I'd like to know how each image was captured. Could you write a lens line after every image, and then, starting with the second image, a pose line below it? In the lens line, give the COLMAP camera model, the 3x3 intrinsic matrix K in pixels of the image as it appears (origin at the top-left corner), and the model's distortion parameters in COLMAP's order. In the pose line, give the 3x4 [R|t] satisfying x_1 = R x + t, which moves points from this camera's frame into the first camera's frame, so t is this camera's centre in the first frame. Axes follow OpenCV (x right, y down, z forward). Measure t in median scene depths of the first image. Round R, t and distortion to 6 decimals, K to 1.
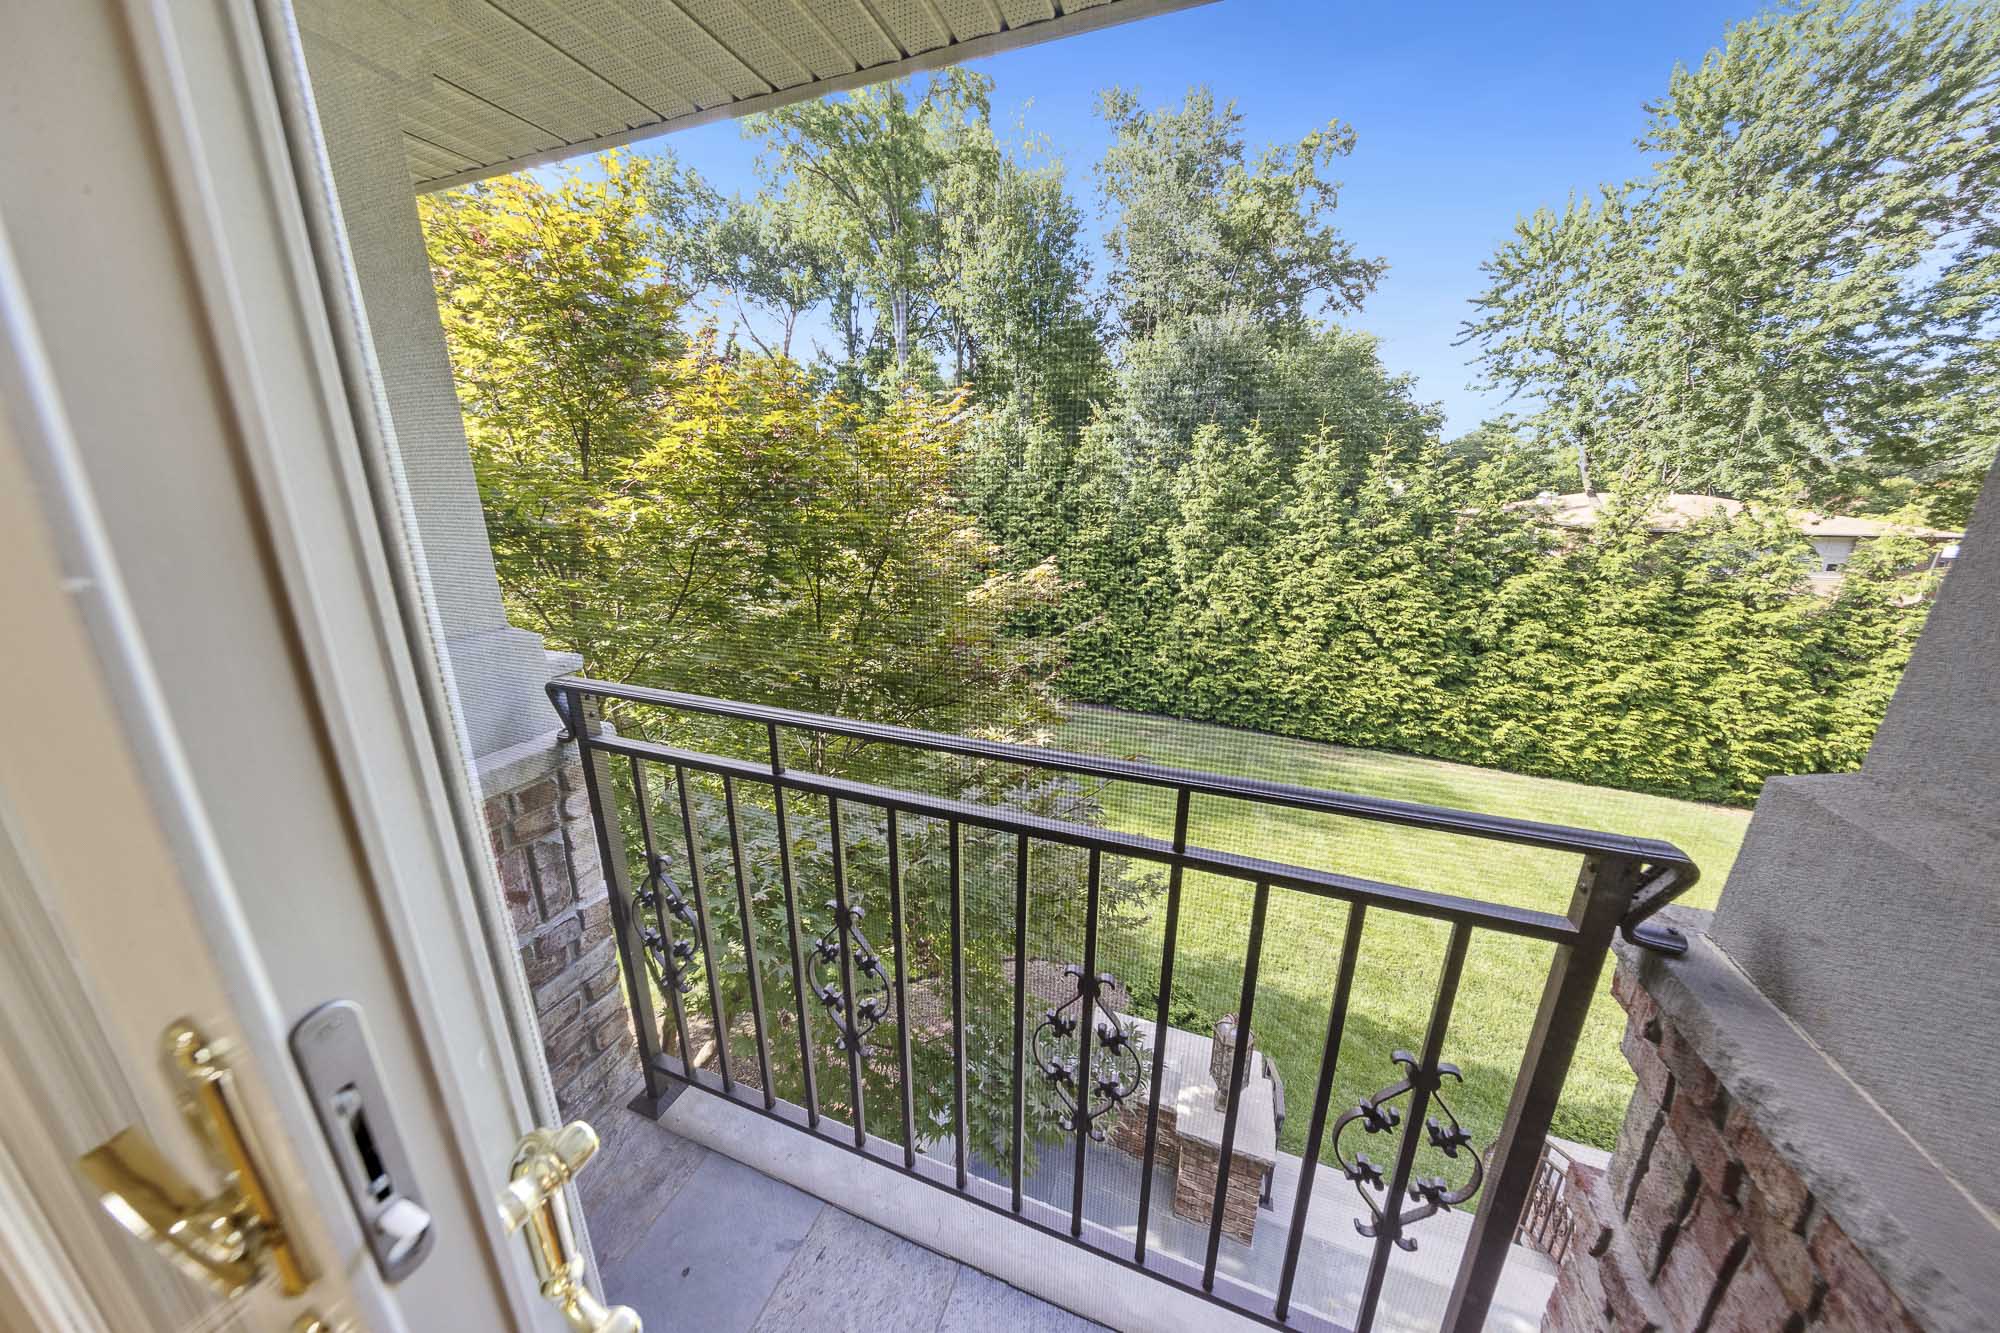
lens RADIAL K [[640.9, 0, 991.2], [0, 640.9, 676.6], [0, 0, 1]] dist [0.000607, -0.000051]
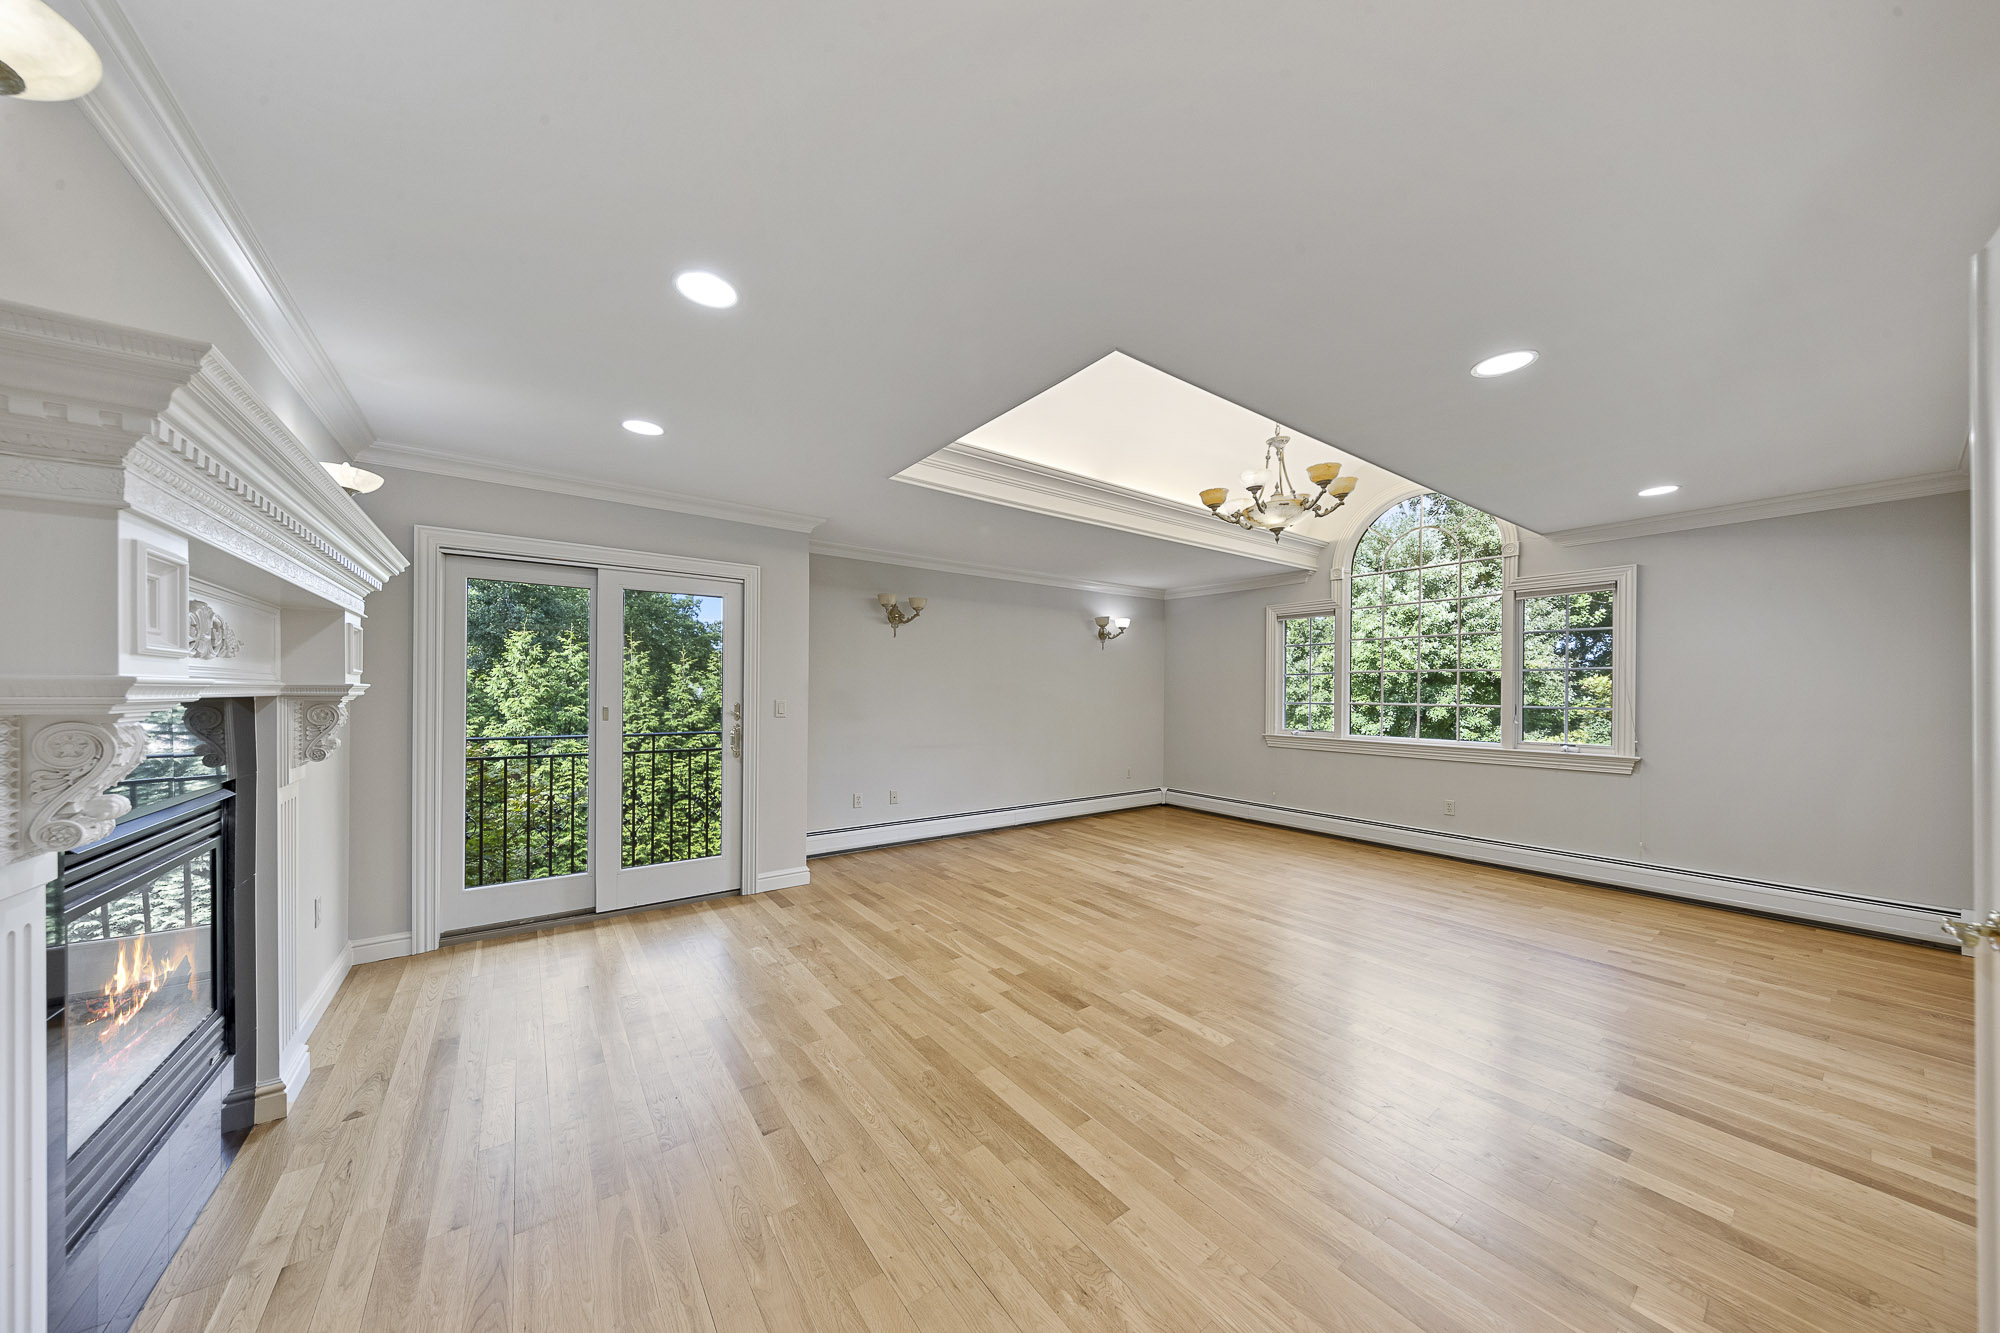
lens RADIAL K [[640.9, 0, 998.7], [0, 640.9, 699.7], [0, 0, 1]] dist [0.000607, -0.000051]
pose [[0.555140, -0.007709, 0.831721, -0.114450], [0.231890, 0.961744, -0.145863, 0.061831], [-0.798778, 0.273842, 0.535691, -0.191120]]
